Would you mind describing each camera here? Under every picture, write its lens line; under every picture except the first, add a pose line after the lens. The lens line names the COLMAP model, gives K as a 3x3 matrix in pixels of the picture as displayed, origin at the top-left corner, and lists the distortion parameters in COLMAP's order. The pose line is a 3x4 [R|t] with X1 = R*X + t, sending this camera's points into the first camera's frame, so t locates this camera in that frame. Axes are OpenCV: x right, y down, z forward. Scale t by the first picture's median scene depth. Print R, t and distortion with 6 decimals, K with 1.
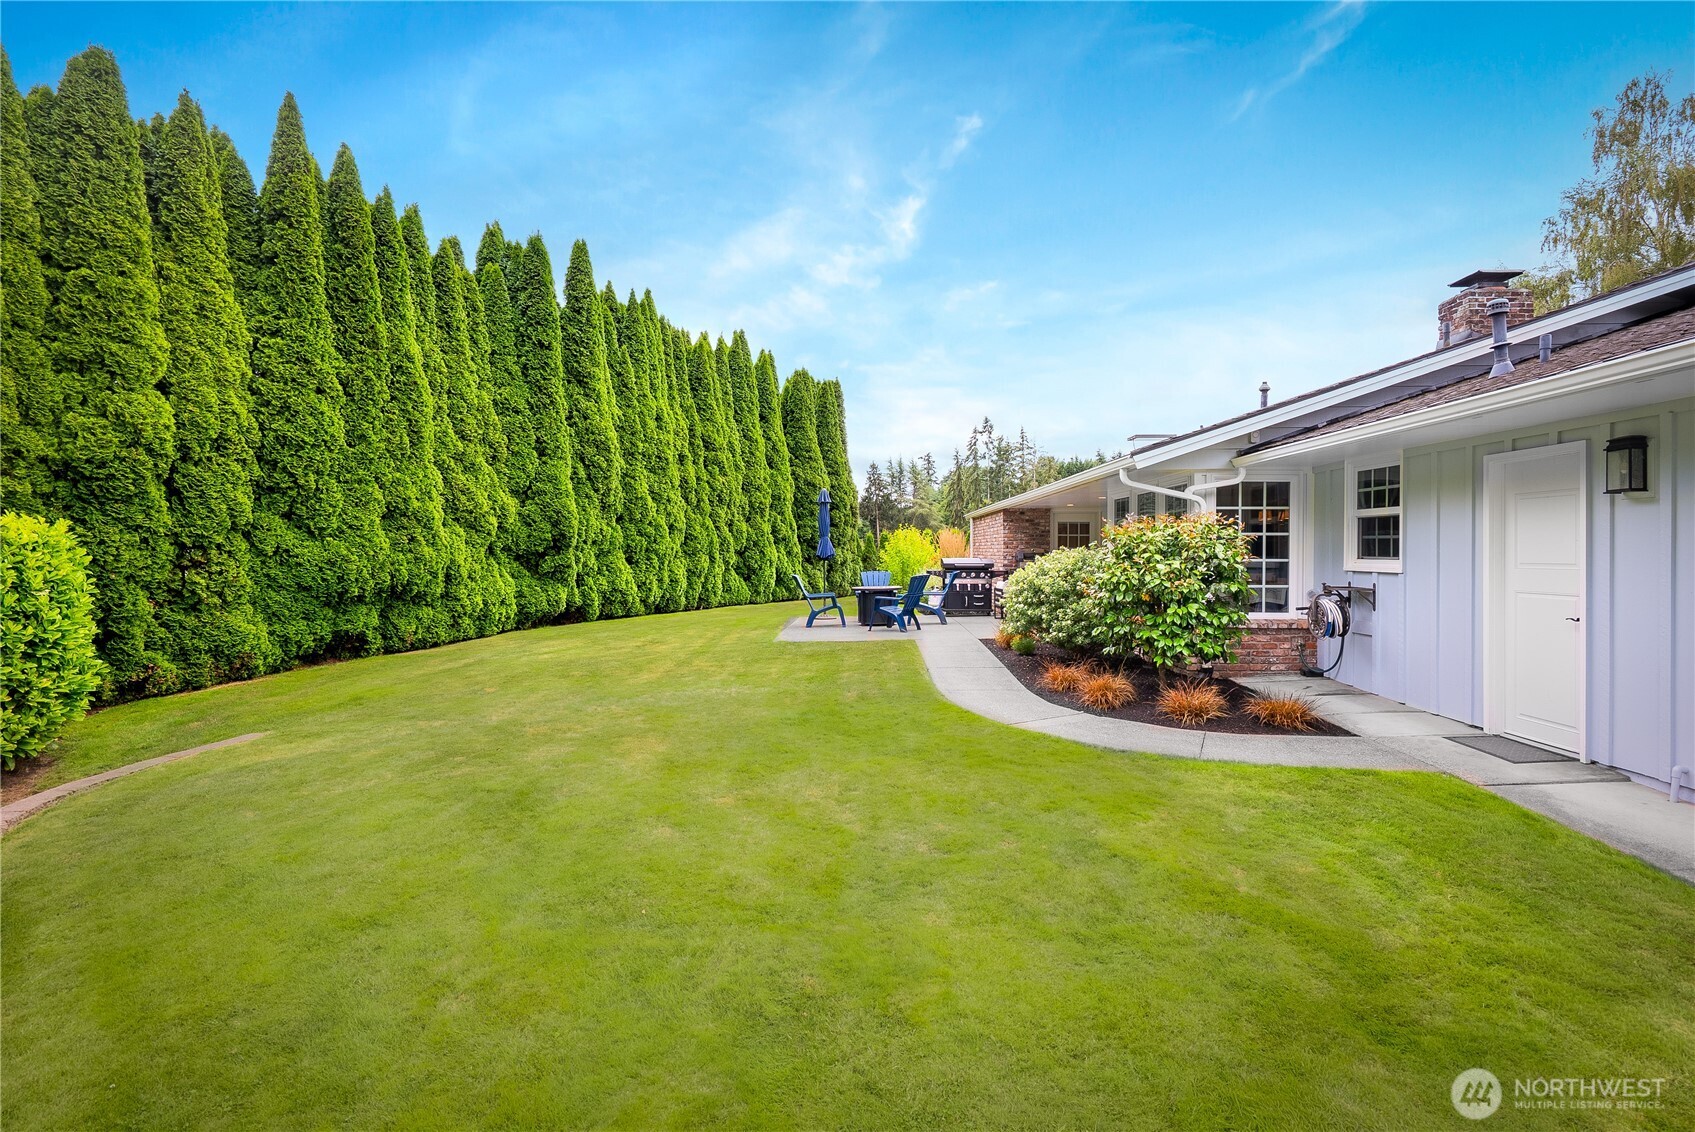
lens RADIAL K [[876.7, 0, 847.5], [0, 876.7, 566.0], [0, 0, 1]] dist [0.000165, 0.000002]
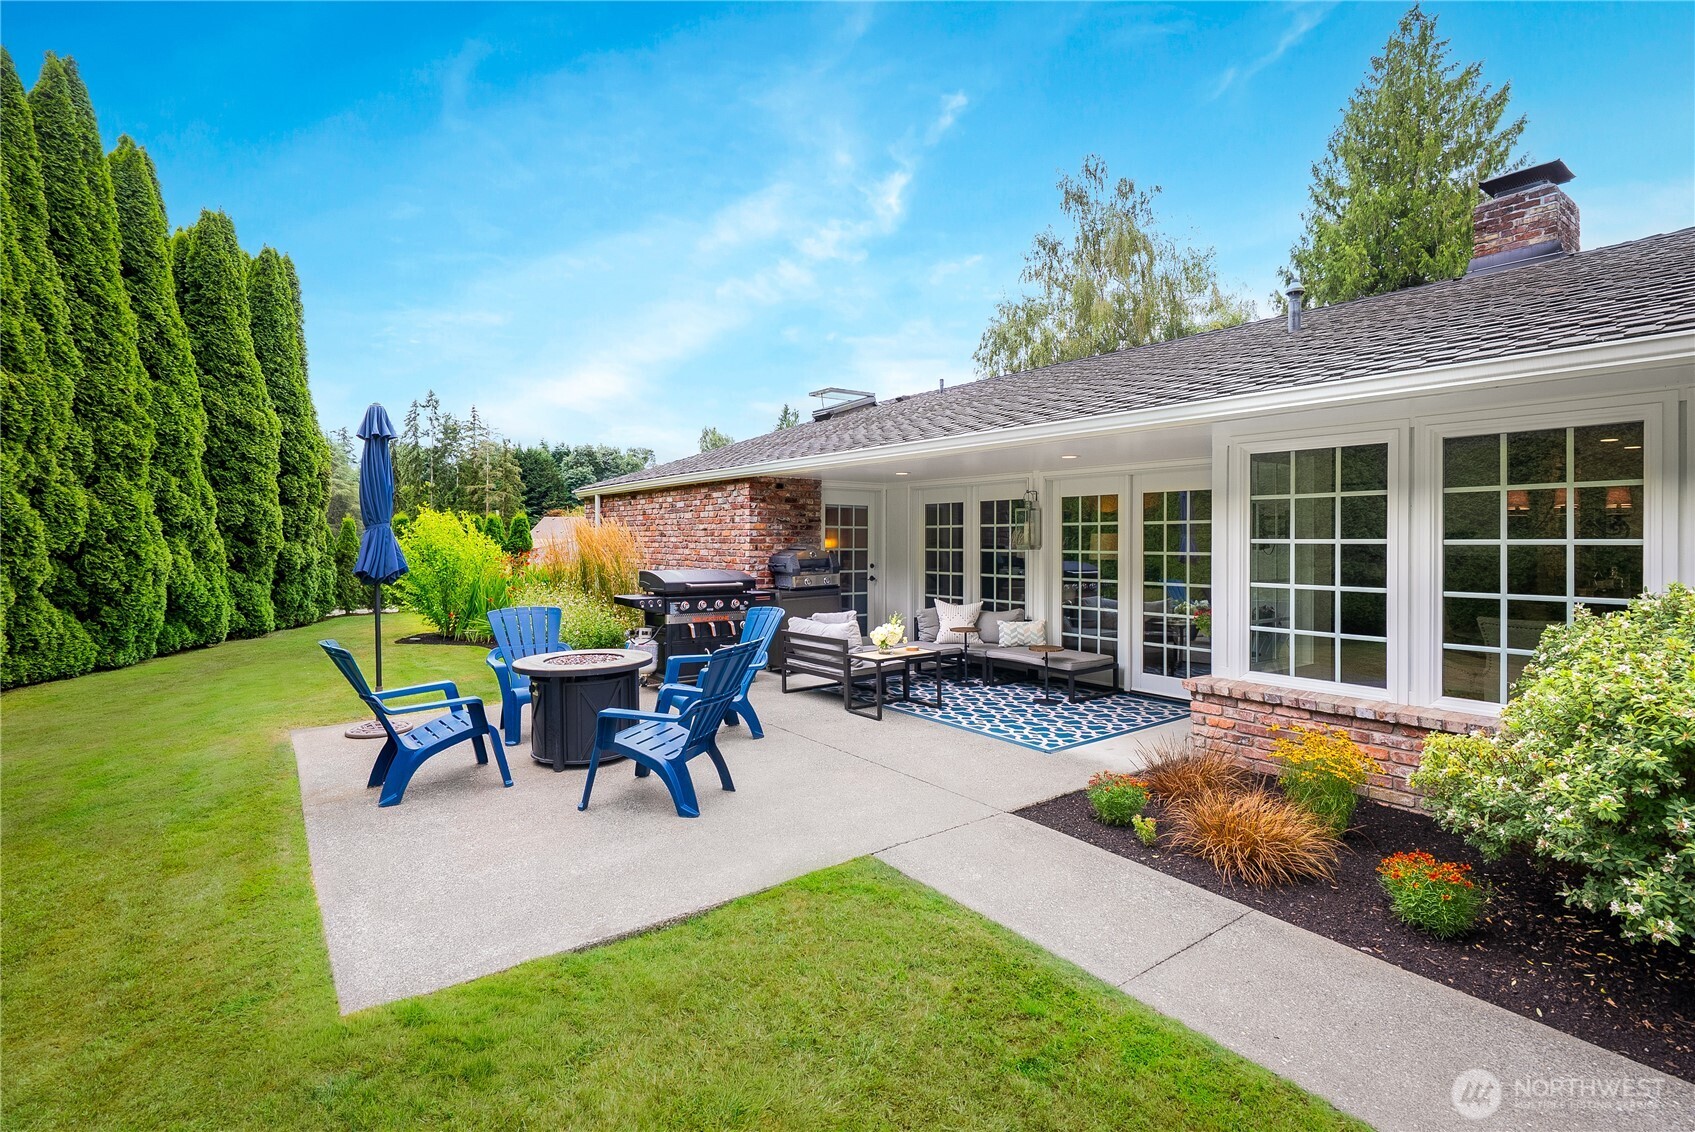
lens RADIAL K [[802.8, 0, 845.6], [0, 802.8, 541.6], [0, 0, 1]] dist [-0.002412, -0.001279]
pose [[0.787196, 0.001072, 0.616702, -0.059132], [0.006844, 0.999922, -0.010475, -0.014627], [-0.616665, 0.012466, 0.787127, 0.421720]]
